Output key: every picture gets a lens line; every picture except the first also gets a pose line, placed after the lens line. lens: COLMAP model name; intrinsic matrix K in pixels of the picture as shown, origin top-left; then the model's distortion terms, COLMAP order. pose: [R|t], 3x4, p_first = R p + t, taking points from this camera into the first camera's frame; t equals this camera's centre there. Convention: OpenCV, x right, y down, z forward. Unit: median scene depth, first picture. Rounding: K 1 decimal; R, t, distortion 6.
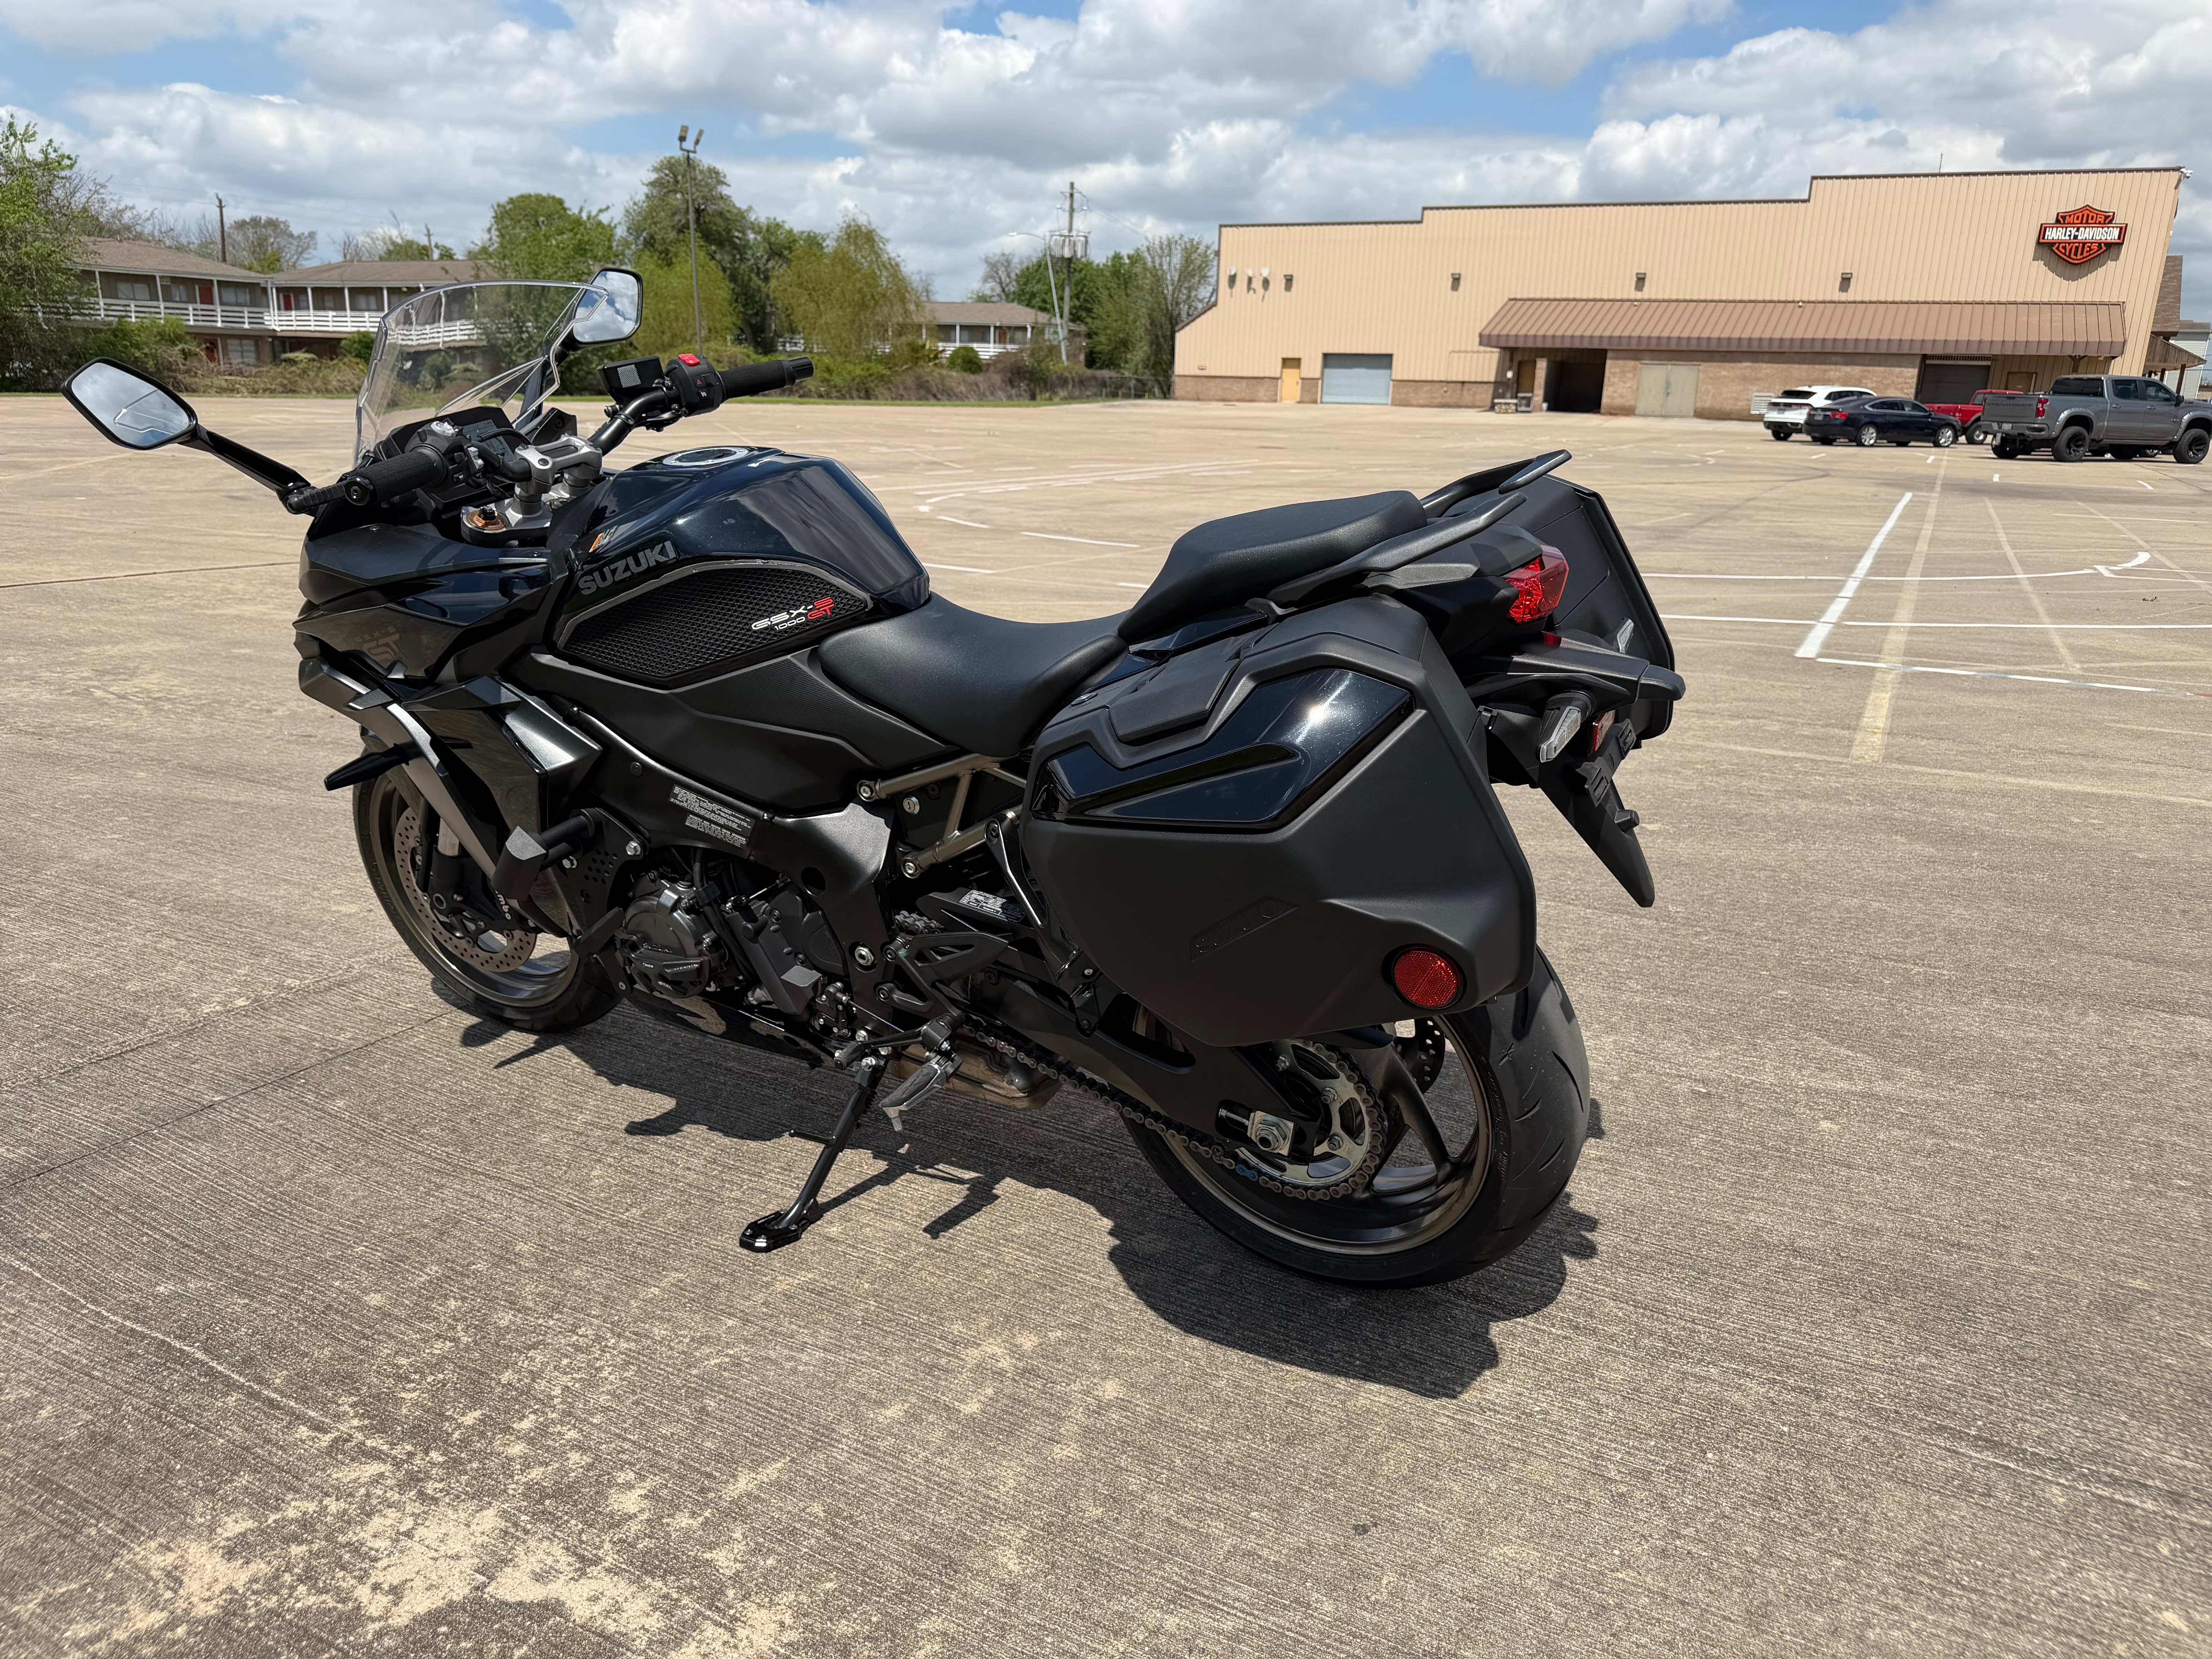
lens RADIAL K [[1531.7, 0, 1041.0], [0, 1531.7, 828.3], [0, 0, 1]] dist [0.029565, -0.047912]
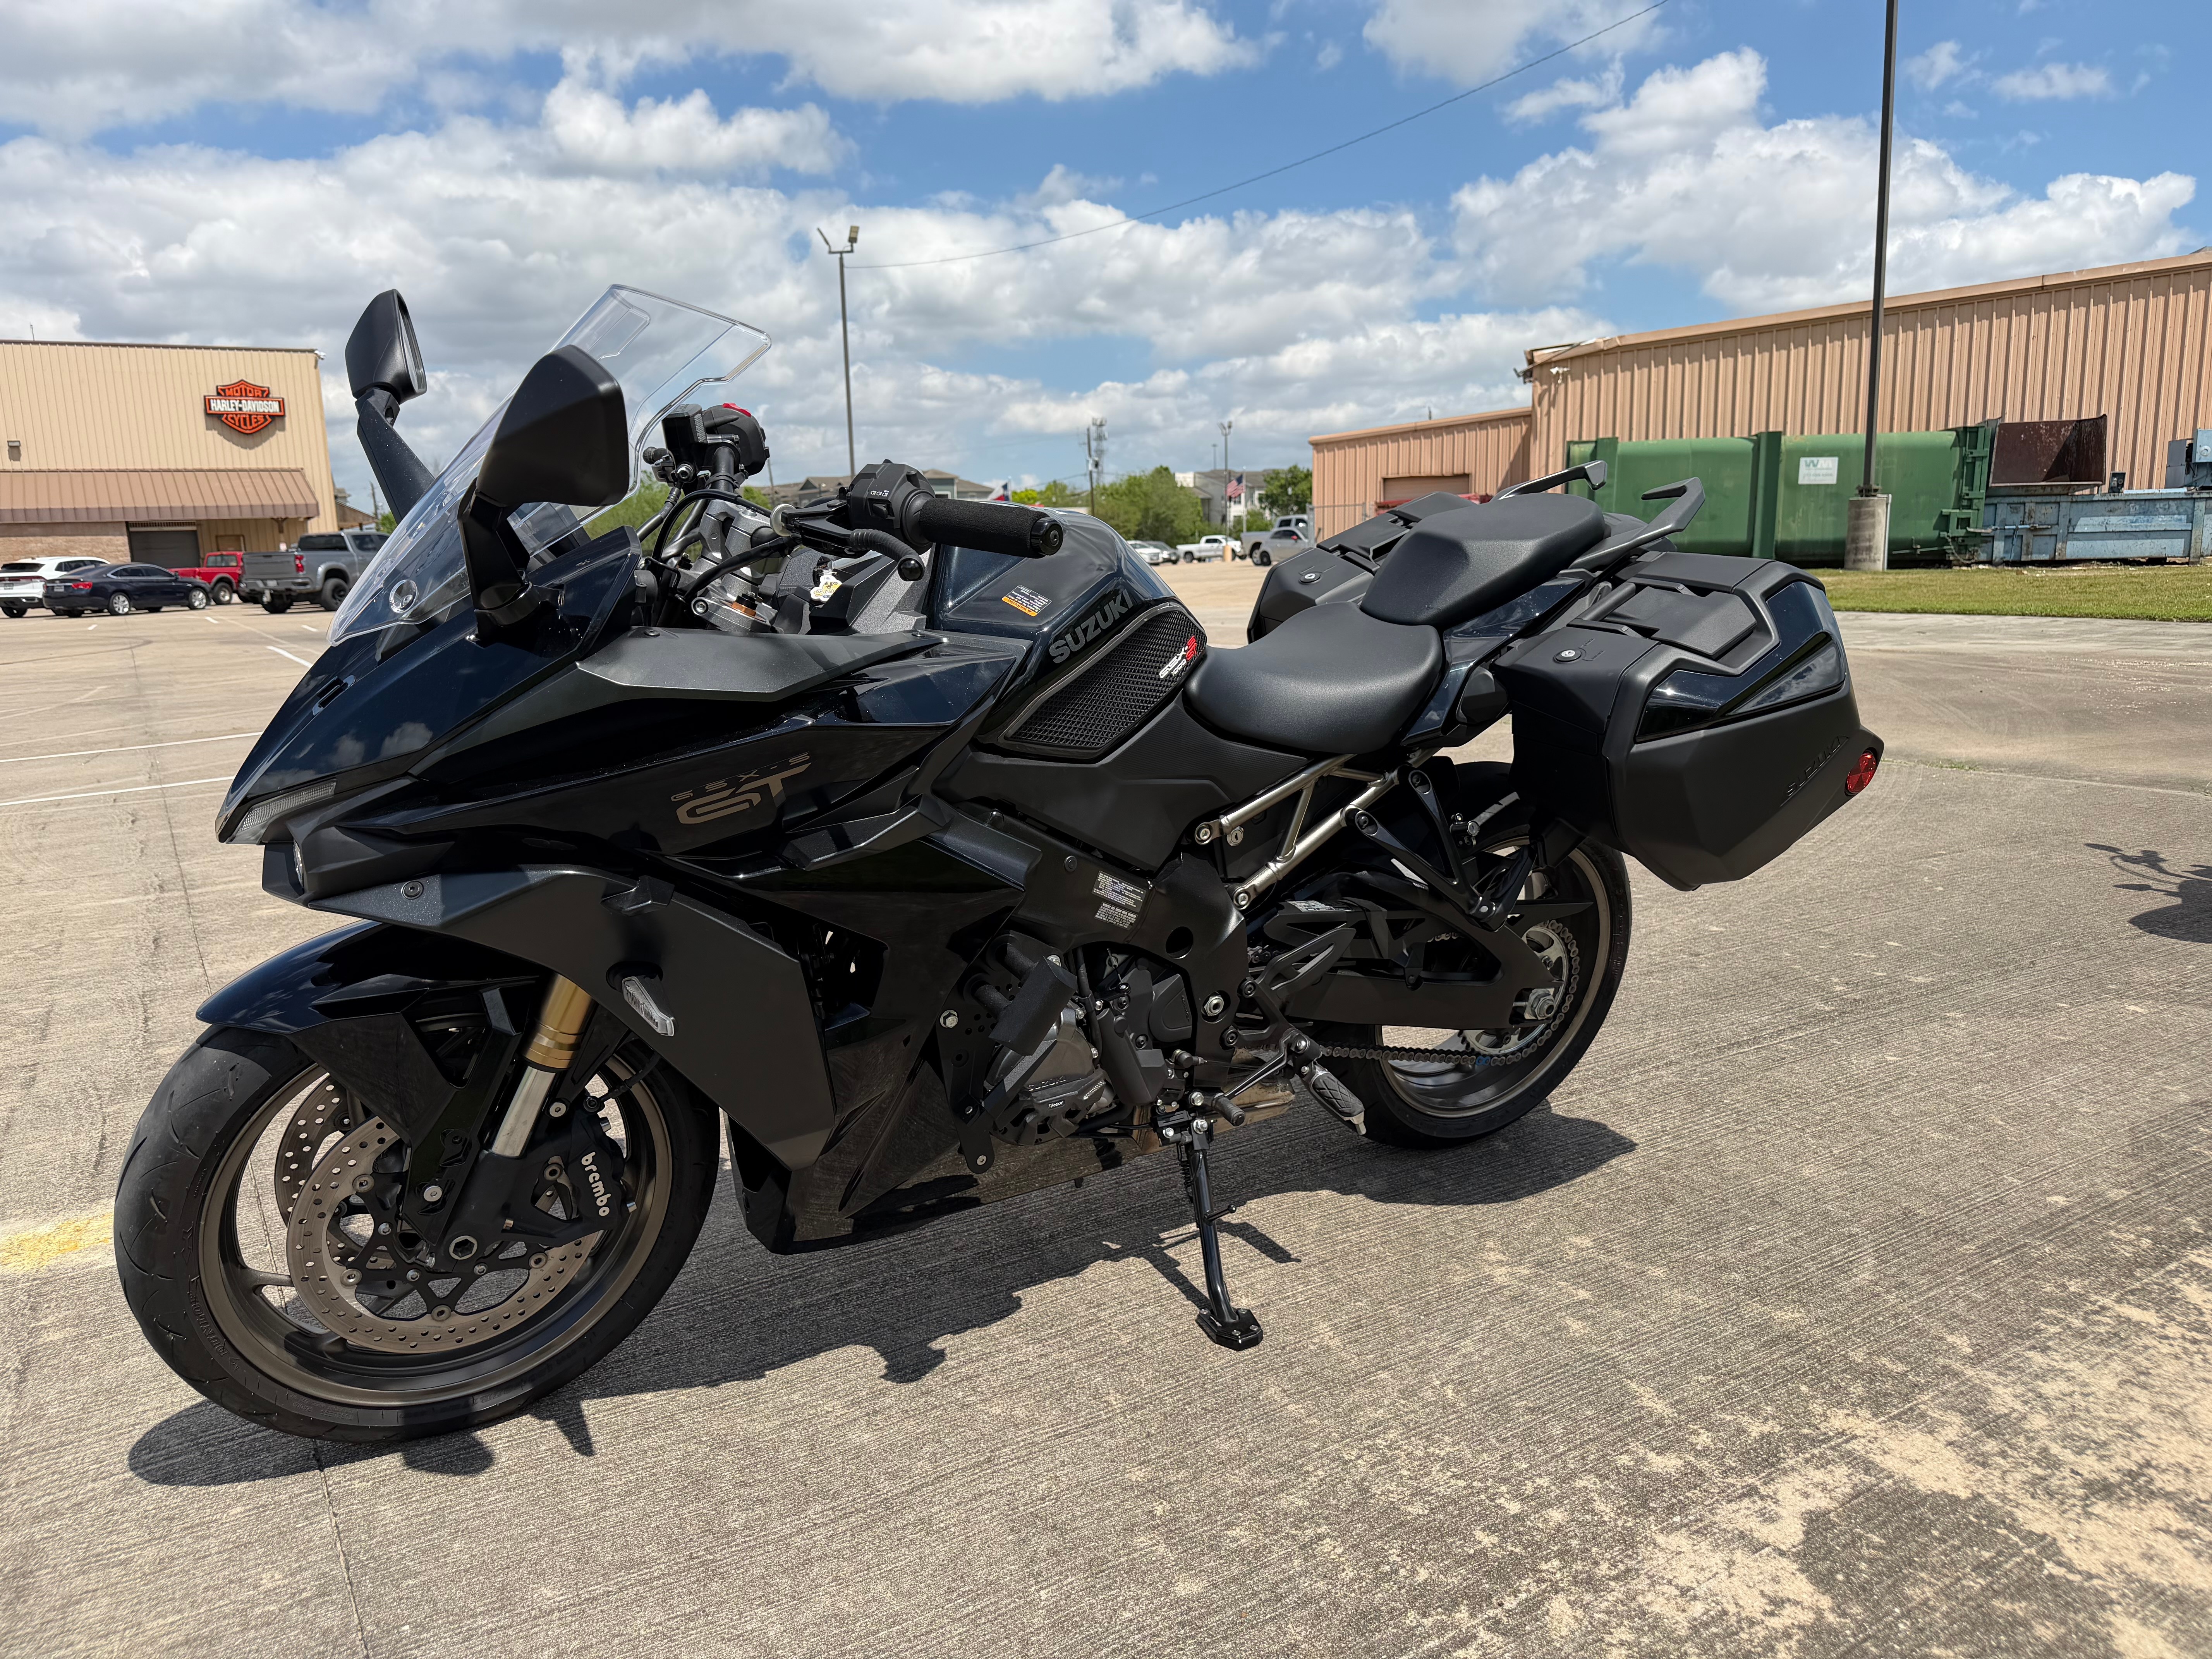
lens RADIAL K [[1597.7, 0, 1067.8], [0, 1597.7, 793.7], [0, 0, 1]] dist [0.006708, -0.005577]
pose [[0.503599, -0.174523, 0.846127, -0.832771], [0.283985, 0.958400, 0.028658, -0.083762], [-0.815929, 0.225855, 0.532211, 0.426780]]
